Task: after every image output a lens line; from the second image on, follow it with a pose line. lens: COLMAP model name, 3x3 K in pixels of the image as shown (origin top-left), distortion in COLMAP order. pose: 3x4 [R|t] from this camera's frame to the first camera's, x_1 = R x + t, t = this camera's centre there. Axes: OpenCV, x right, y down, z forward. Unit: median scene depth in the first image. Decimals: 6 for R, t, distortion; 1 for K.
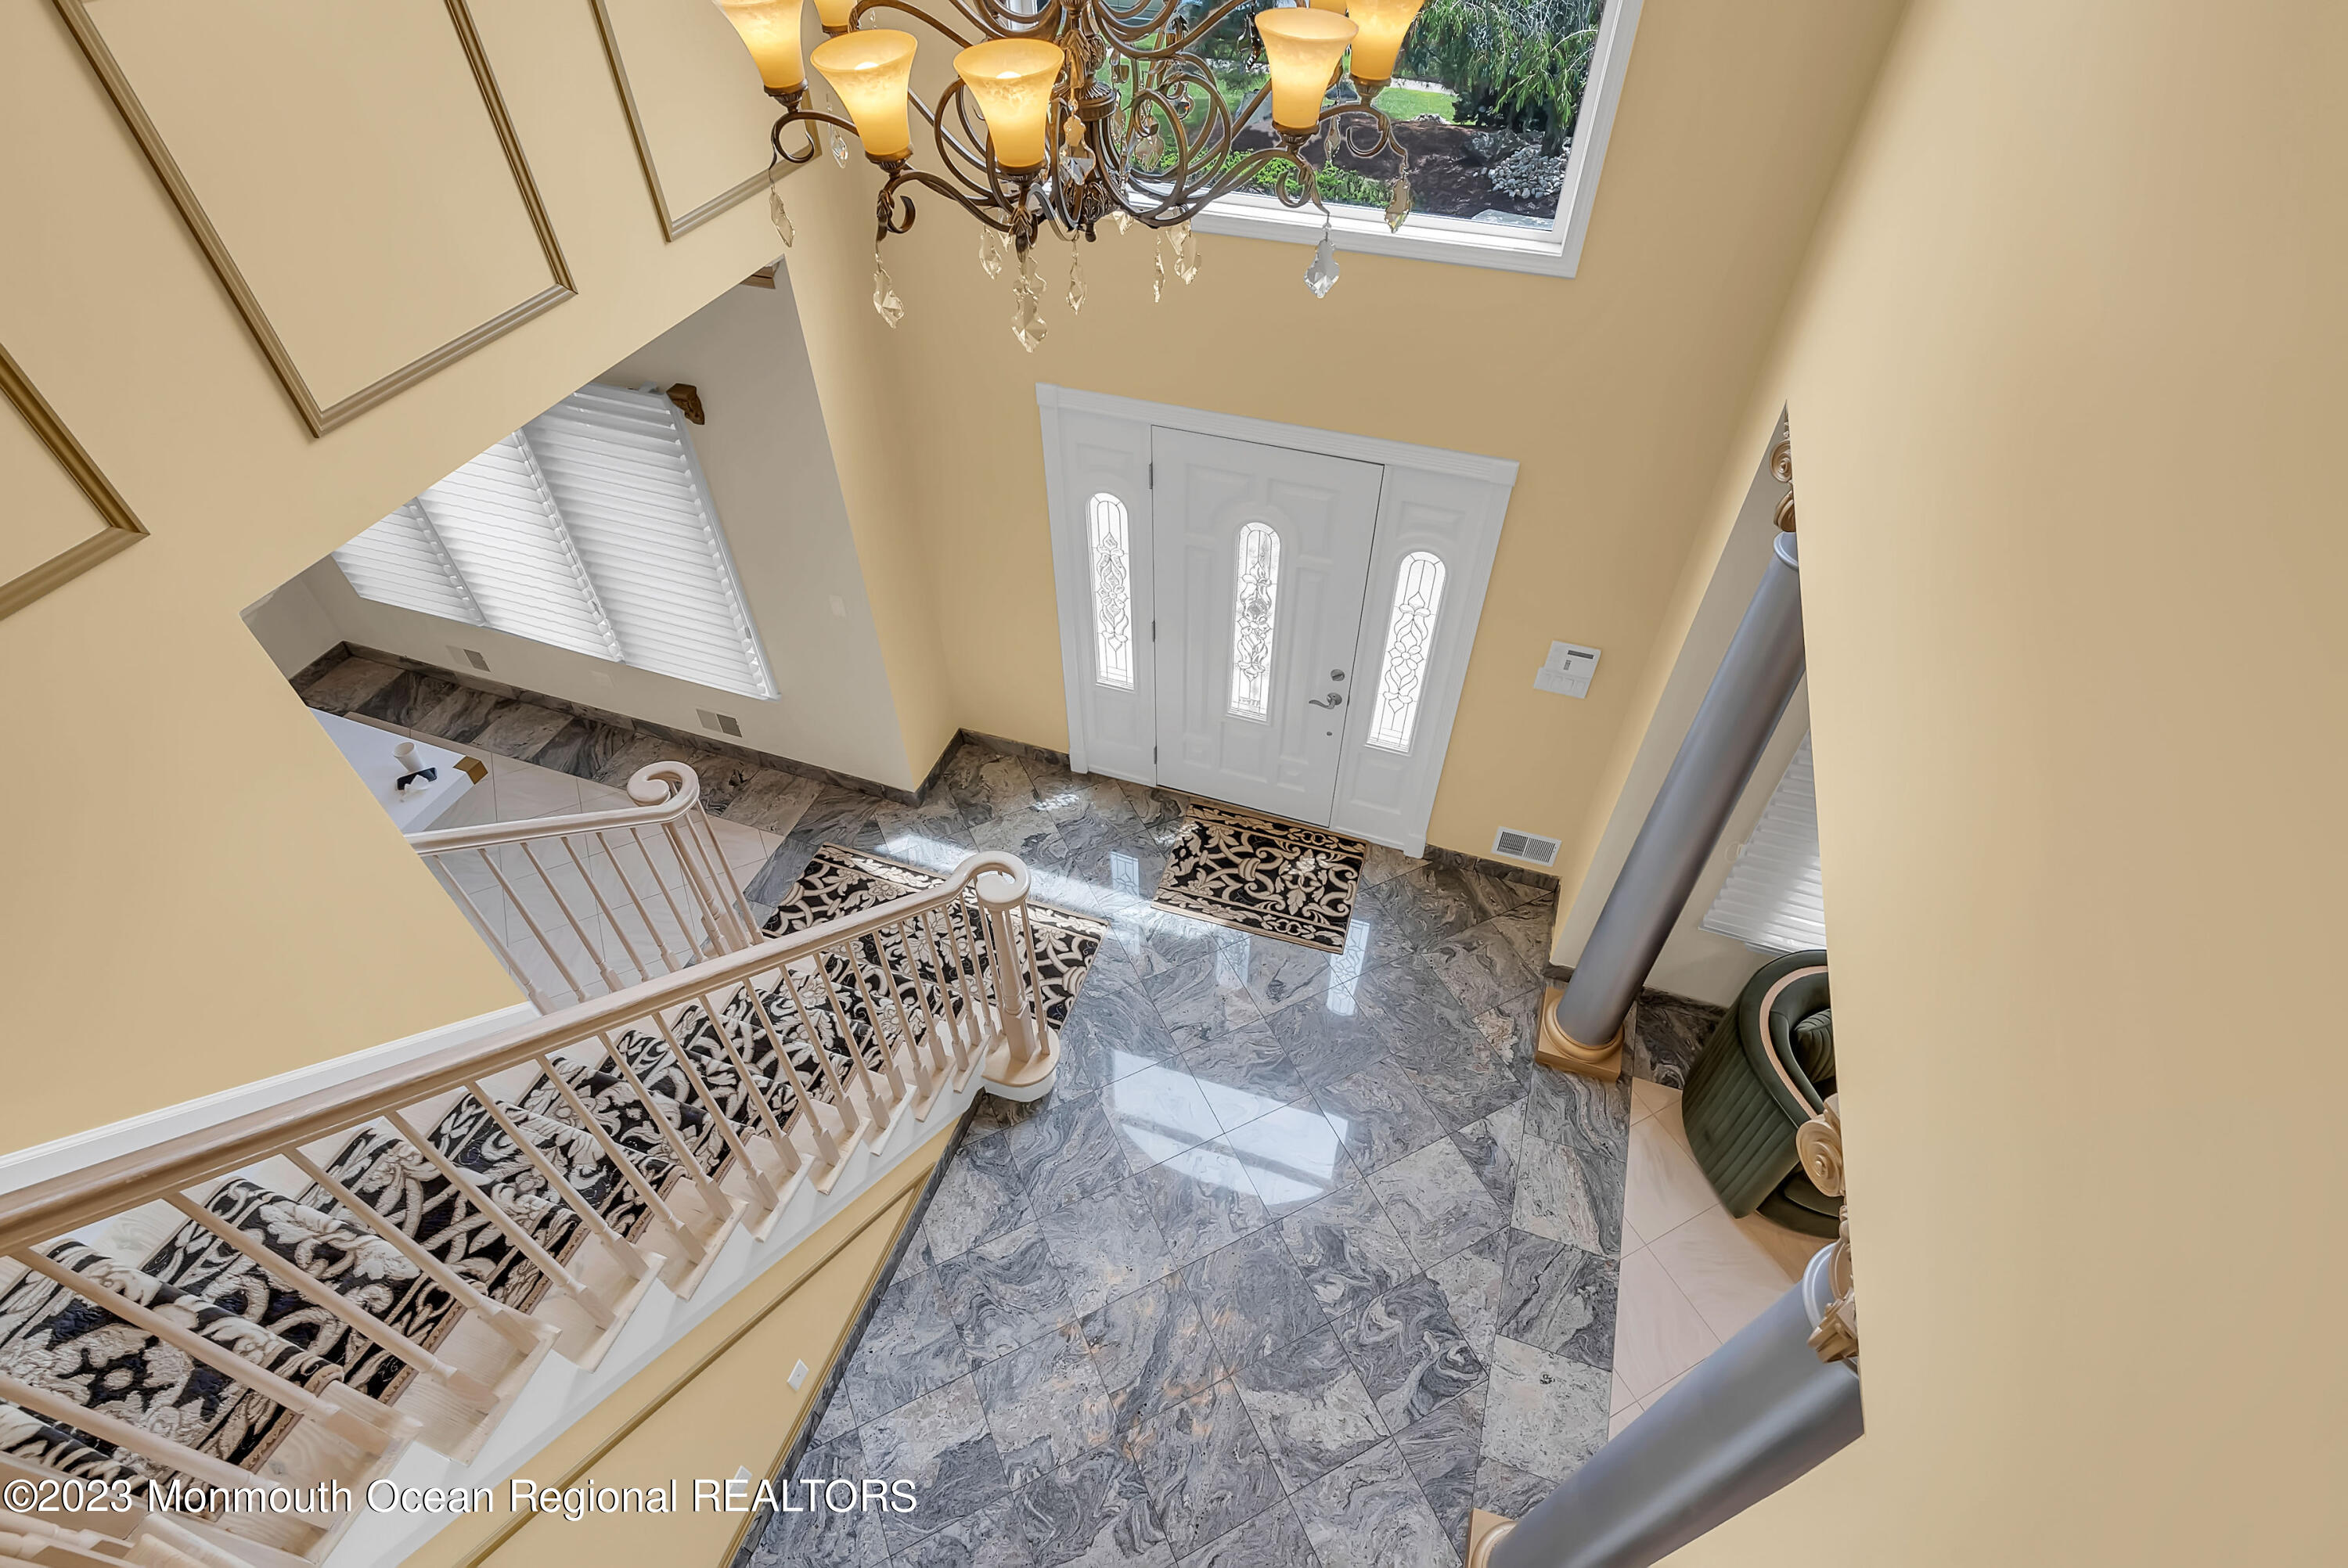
lens RADIAL K [[1095.8, 0, 1173.0], [0, 1095.8, 794.3], [0, 0, 1]] dist [-0.001701, 0.000553]
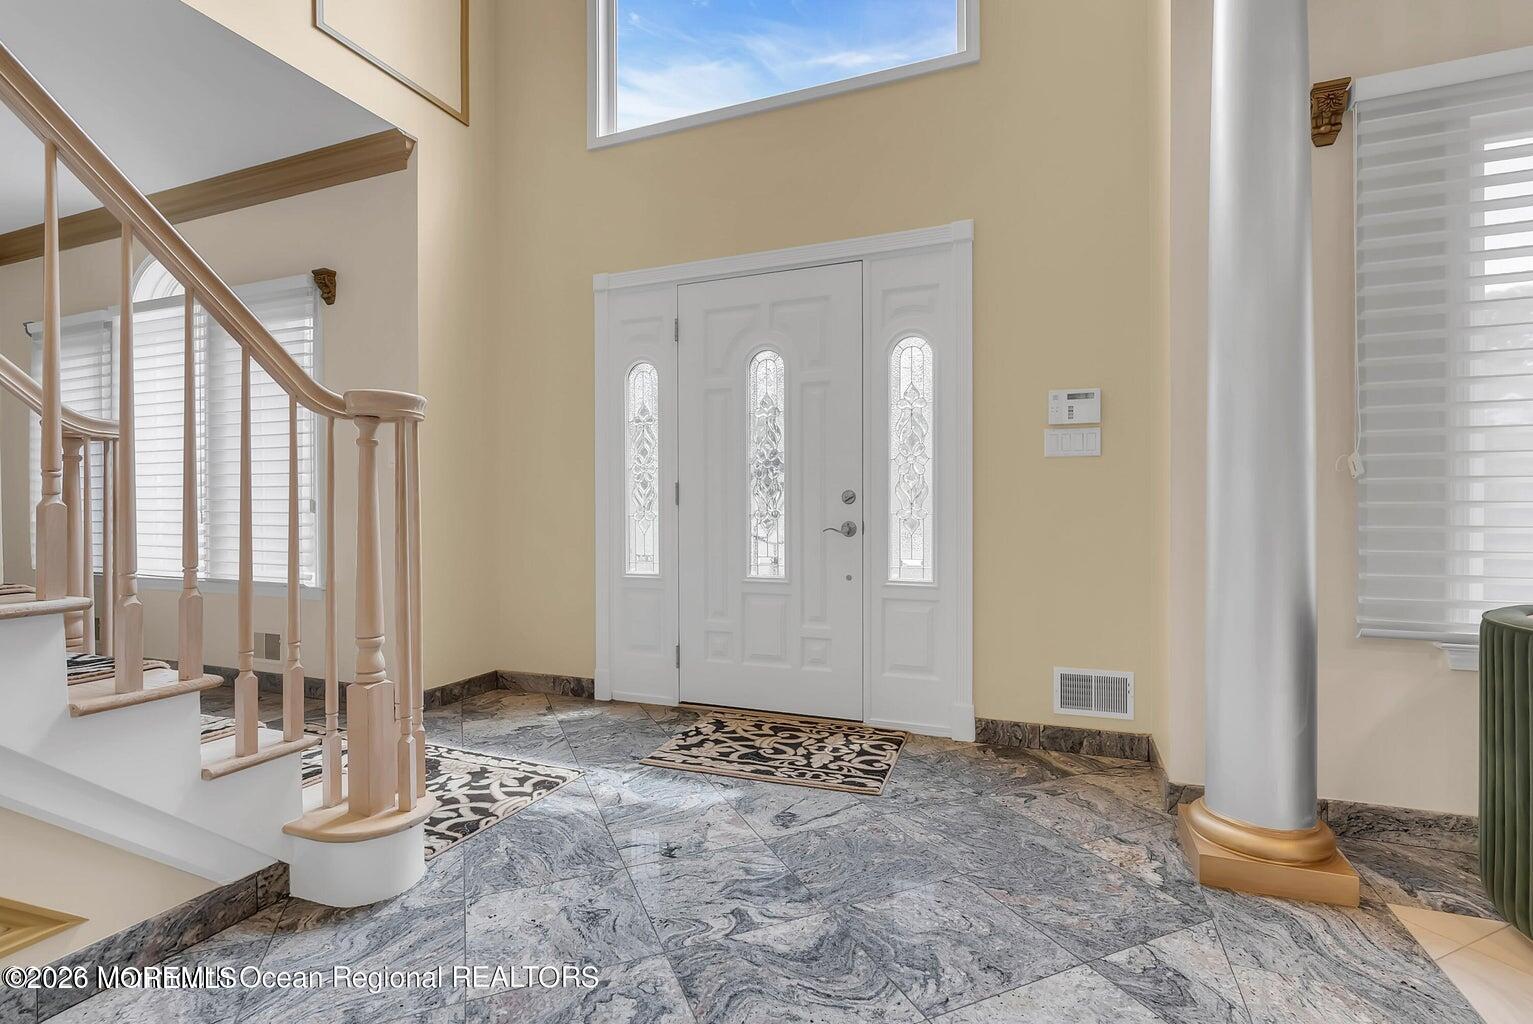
lens RADIAL K [[715.5, 0, 765.8], [0, 715.5, 518.7], [0, 0, 1]] dist [-0.001701, 0.000553]
pose [[0.998911, -0.000934, -0.046650, 0.097089], [-0.032753, 0.698047, -0.715303, 0.350059], [0.033232, 0.716052, 0.697256, 0.511087]]
